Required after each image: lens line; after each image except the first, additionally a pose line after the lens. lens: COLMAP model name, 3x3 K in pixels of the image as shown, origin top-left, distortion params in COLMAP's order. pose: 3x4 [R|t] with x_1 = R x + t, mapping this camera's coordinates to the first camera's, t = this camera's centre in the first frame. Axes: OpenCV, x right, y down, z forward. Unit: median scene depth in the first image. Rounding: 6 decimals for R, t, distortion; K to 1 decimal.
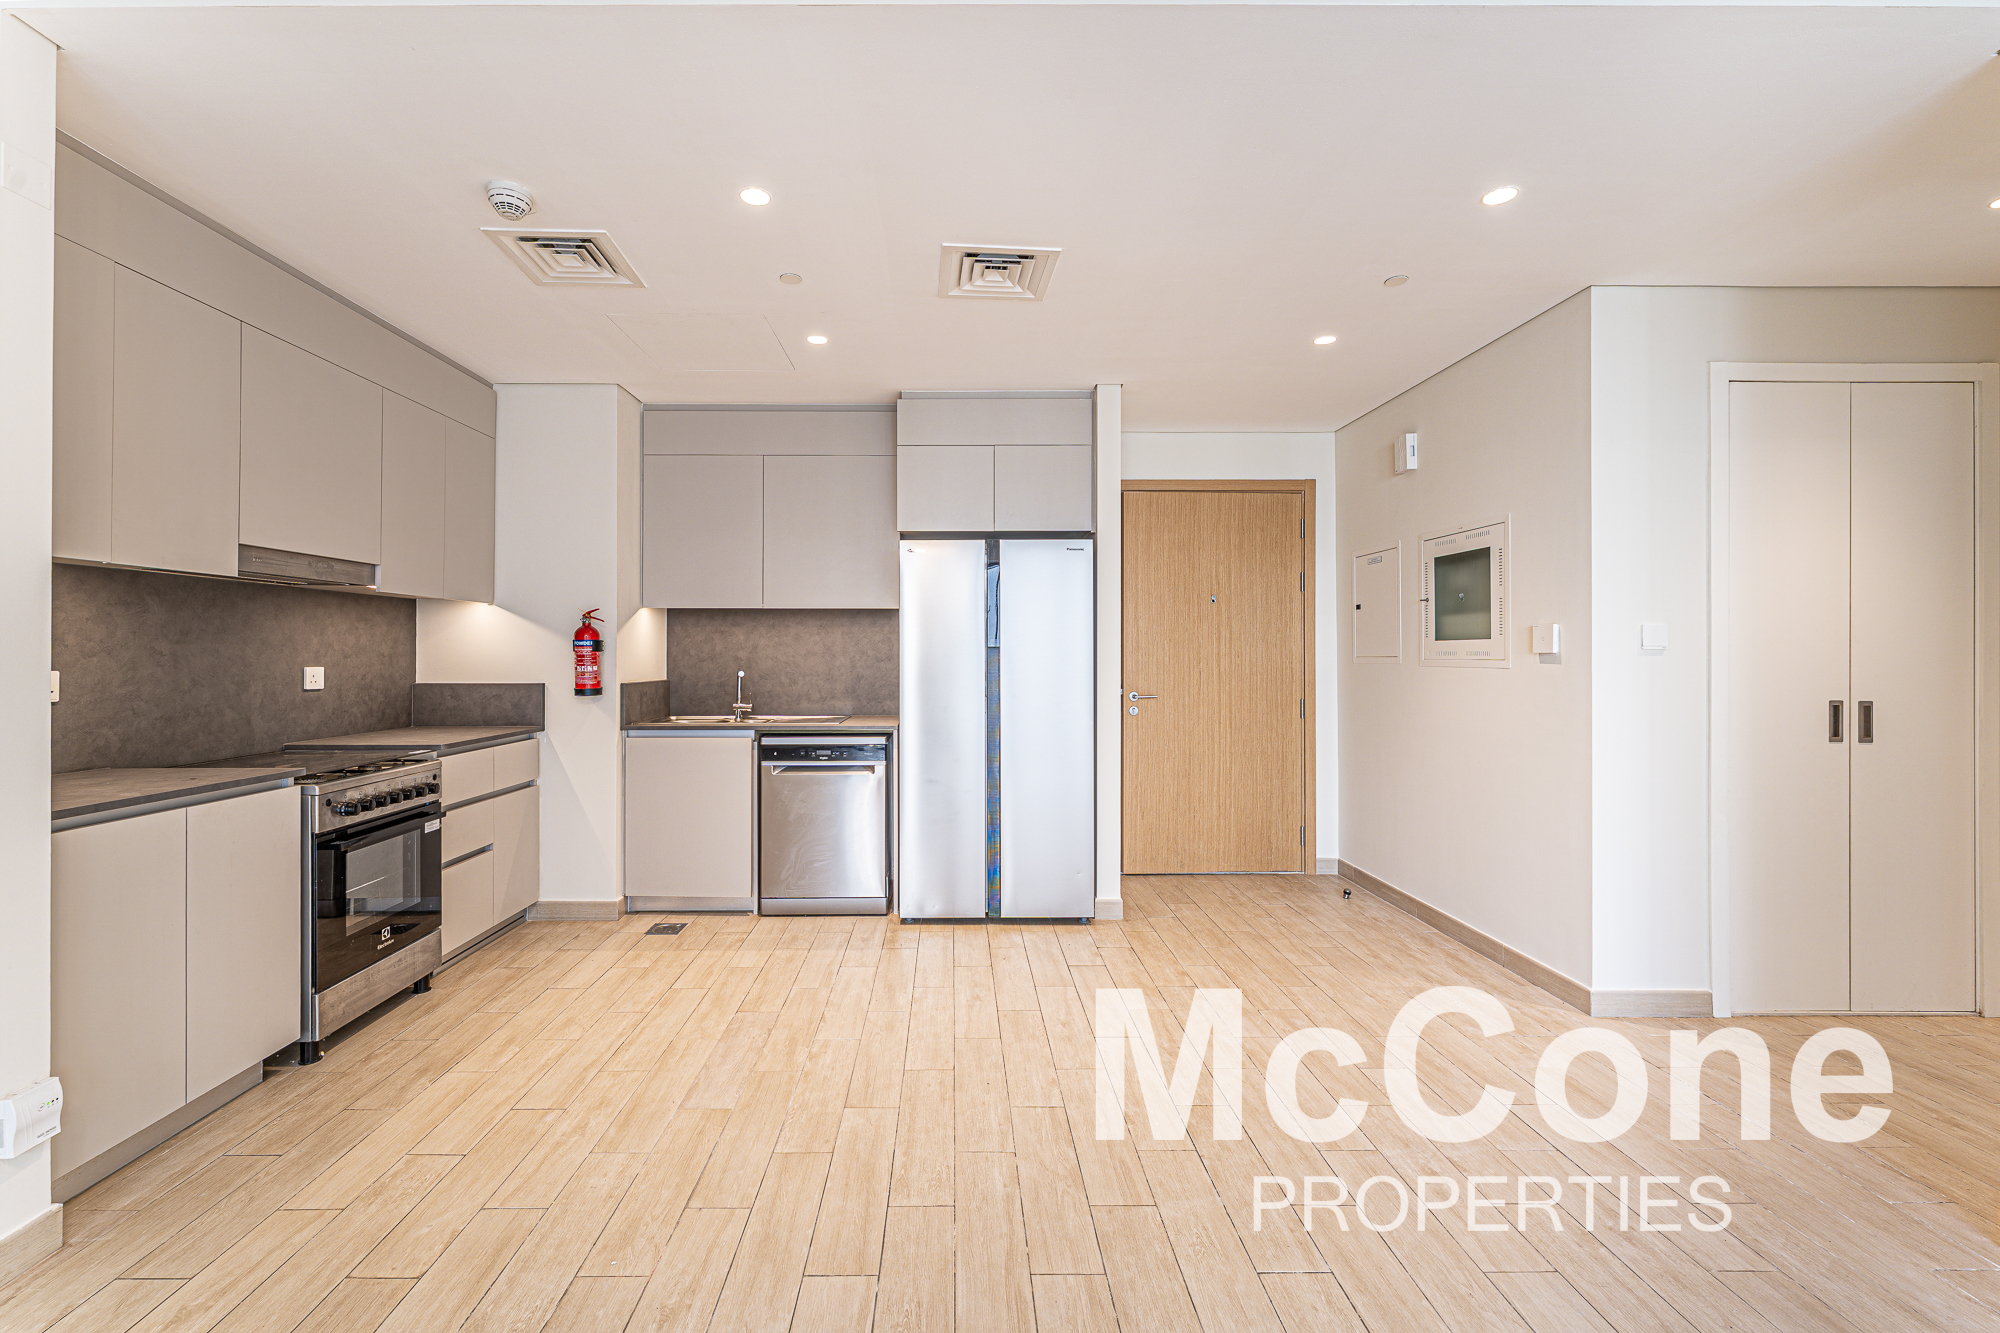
lens RADIAL K [[809.5, 0, 956.8], [0, 809.5, 651.4], [0, 0, 1]] dist [-0.002966, 0.000091]
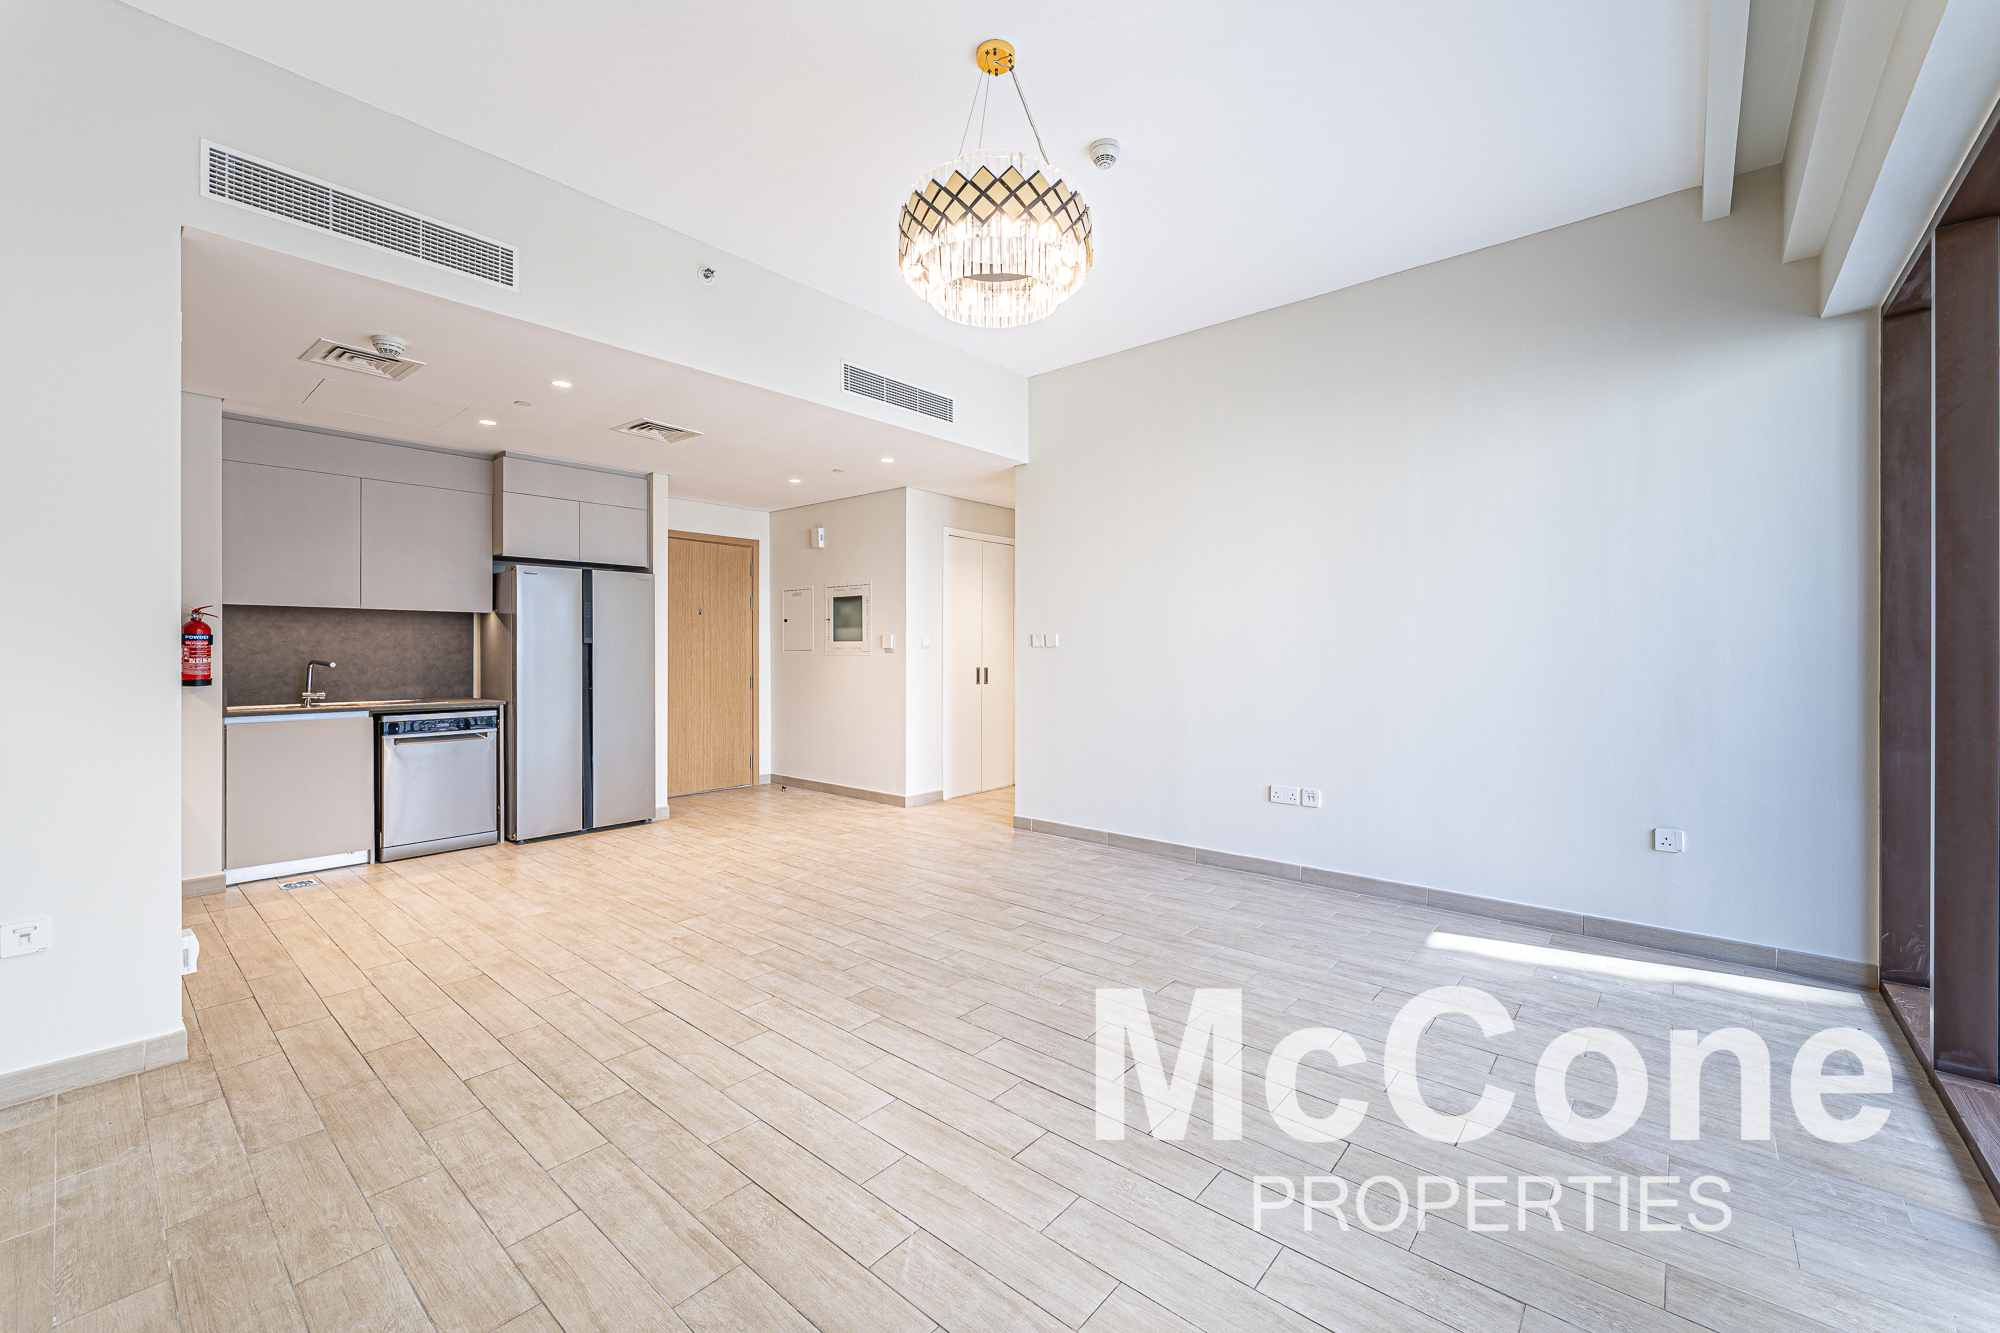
lens RADIAL K [[809.5, 0, 996.9], [0, 809.5, 655.1], [0, 0, 1]] dist [-0.002966, 0.000091]
pose [[0.652163, -0.004311, 0.758067, -0.564071], [-0.003949, 0.999951, 0.009084, -0.000327], [-0.758069, -0.008918, 0.652114, -0.494911]]
